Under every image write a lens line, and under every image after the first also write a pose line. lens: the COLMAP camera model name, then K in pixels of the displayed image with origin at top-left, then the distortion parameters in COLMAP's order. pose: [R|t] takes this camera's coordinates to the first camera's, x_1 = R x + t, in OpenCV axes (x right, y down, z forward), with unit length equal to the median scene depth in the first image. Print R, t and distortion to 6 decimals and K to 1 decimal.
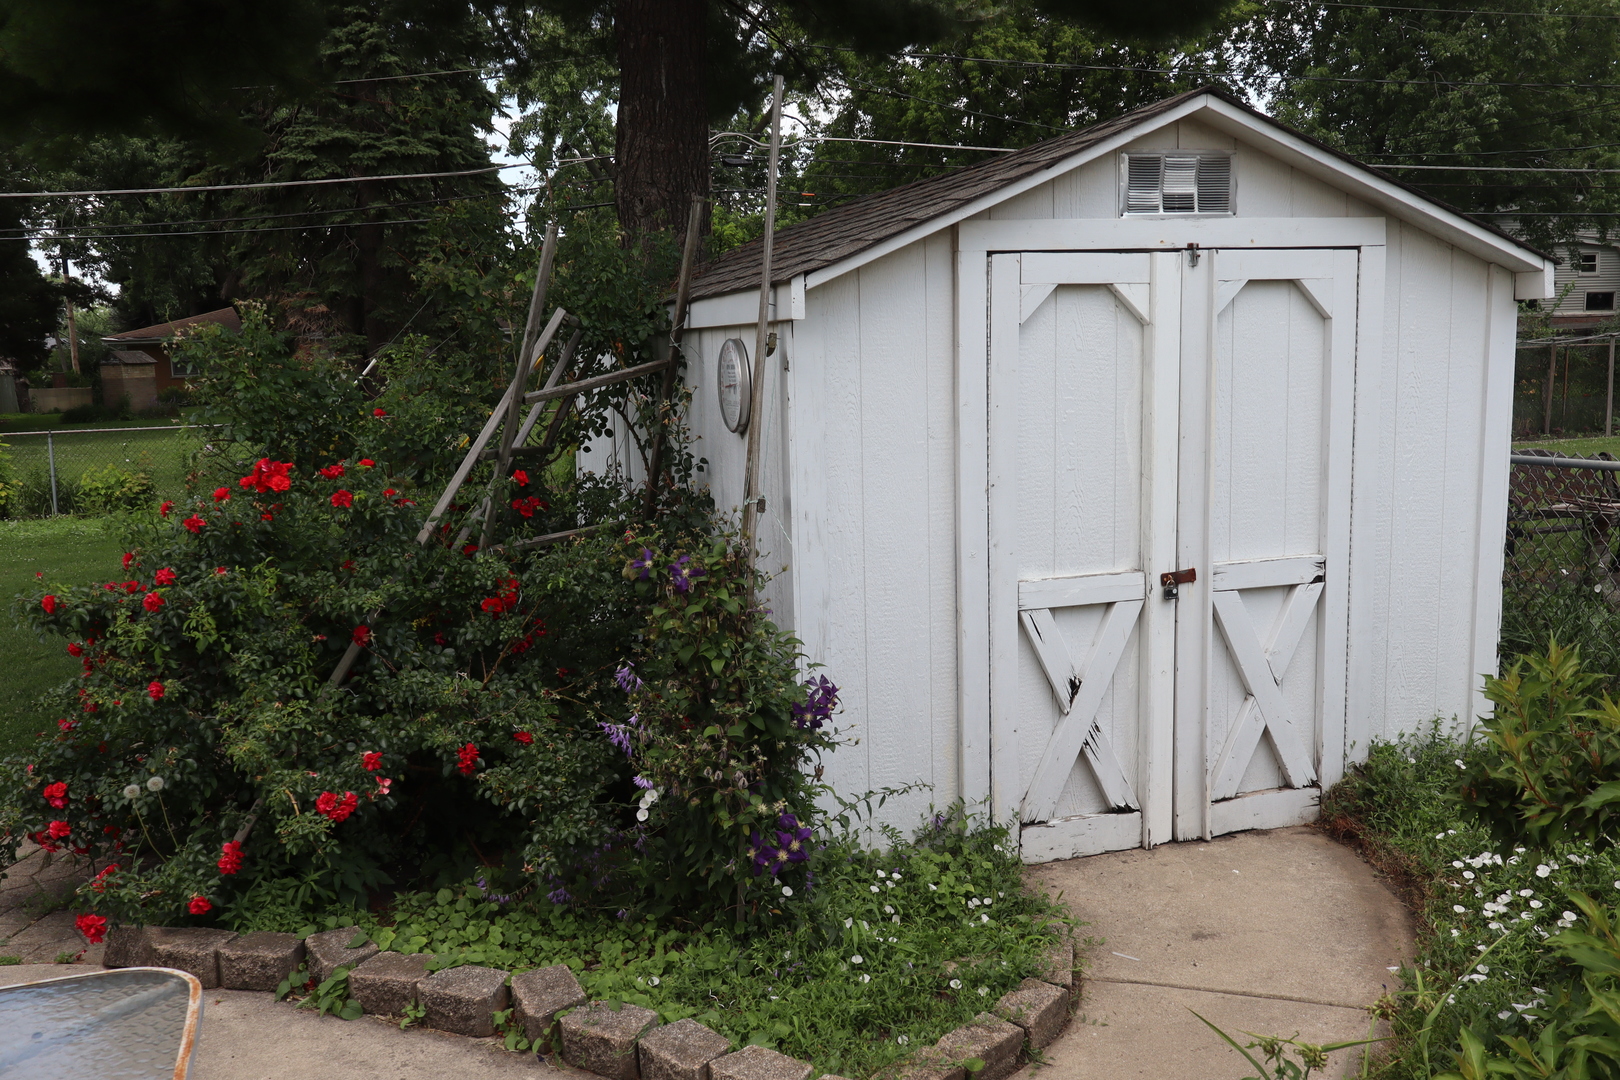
lens RADIAL K [[1359.9, 0, 810.0], [0, 1359.9, 540.0], [0, 0, 1]] dist [0.001166, -0.000747]
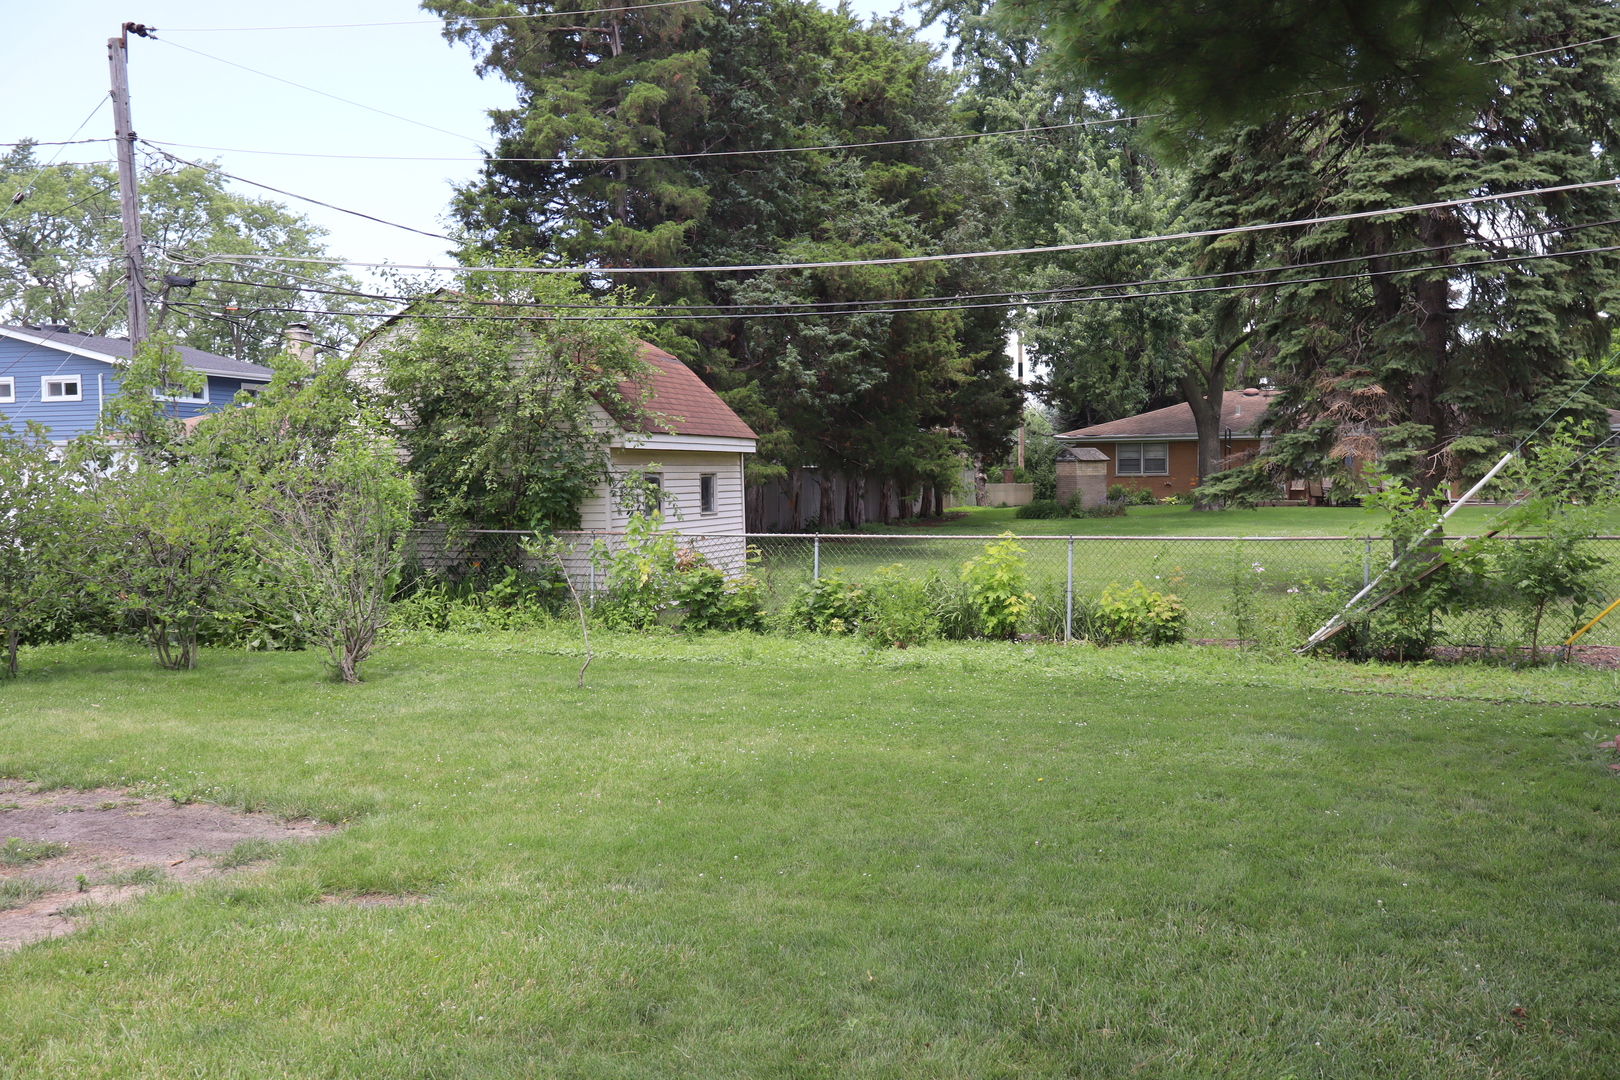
lens RADIAL K [[1305.3, 0, 810.0], [0, 1305.3, 540.0], [0, 0, 1]] dist [0.008147, 0.001672]
pose [[0.807087, 0.053850, -0.587972, -0.178163], [-0.097287, 0.994350, -0.042473, -0.022873], [0.582363, 0.091482, 0.807765, 0.221386]]
